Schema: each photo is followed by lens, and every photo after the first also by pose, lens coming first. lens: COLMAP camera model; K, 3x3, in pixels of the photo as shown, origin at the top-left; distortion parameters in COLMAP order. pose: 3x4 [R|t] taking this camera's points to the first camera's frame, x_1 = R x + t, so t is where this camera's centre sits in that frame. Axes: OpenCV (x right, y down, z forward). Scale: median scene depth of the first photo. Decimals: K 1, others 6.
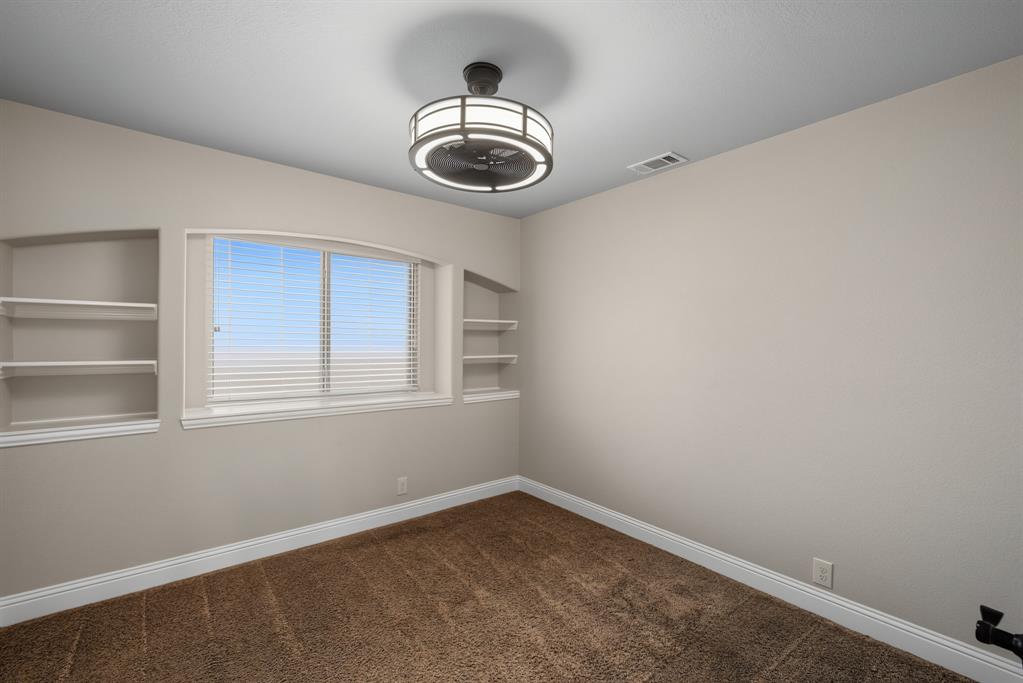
lens RADIAL K [[439.5, 0, 530.2], [0, 439.5, 342.2], [0, 0, 1]] dist [0.002420, 0.000345]
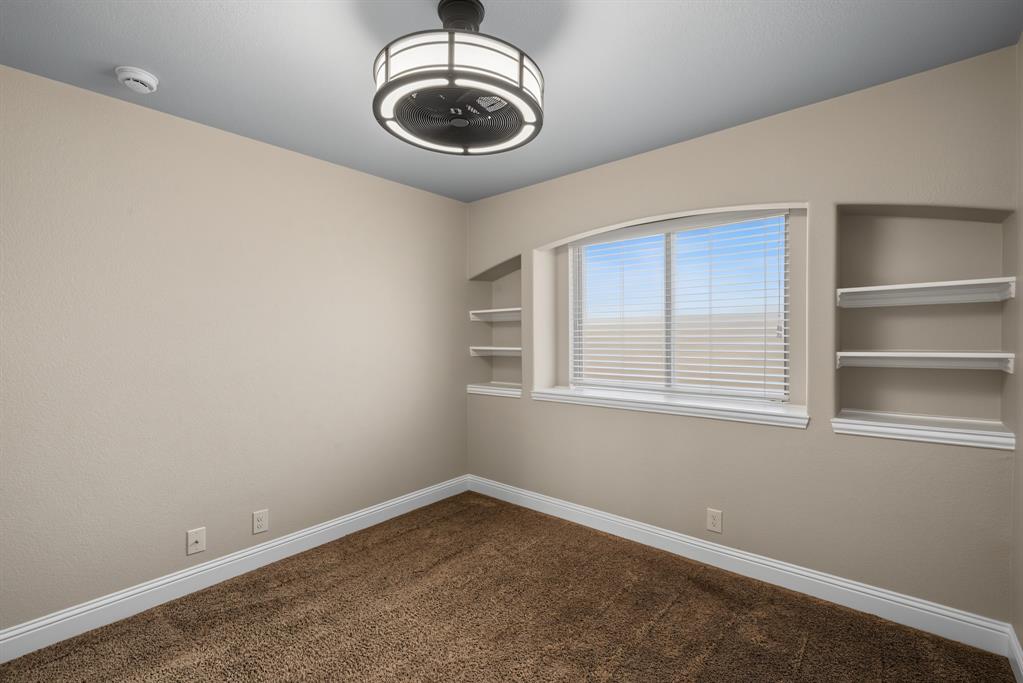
lens RADIAL K [[453.7, 0, 486.1], [0, 453.7, 345.9], [0, 0, 1]] dist [0.000154, 0.000066]
pose [[0.134579, 0.006627, -0.990881, 0.558420], [0.005904, 0.999955, 0.007489, 0.023973], [0.990885, -0.006858, 0.134533, 0.659642]]
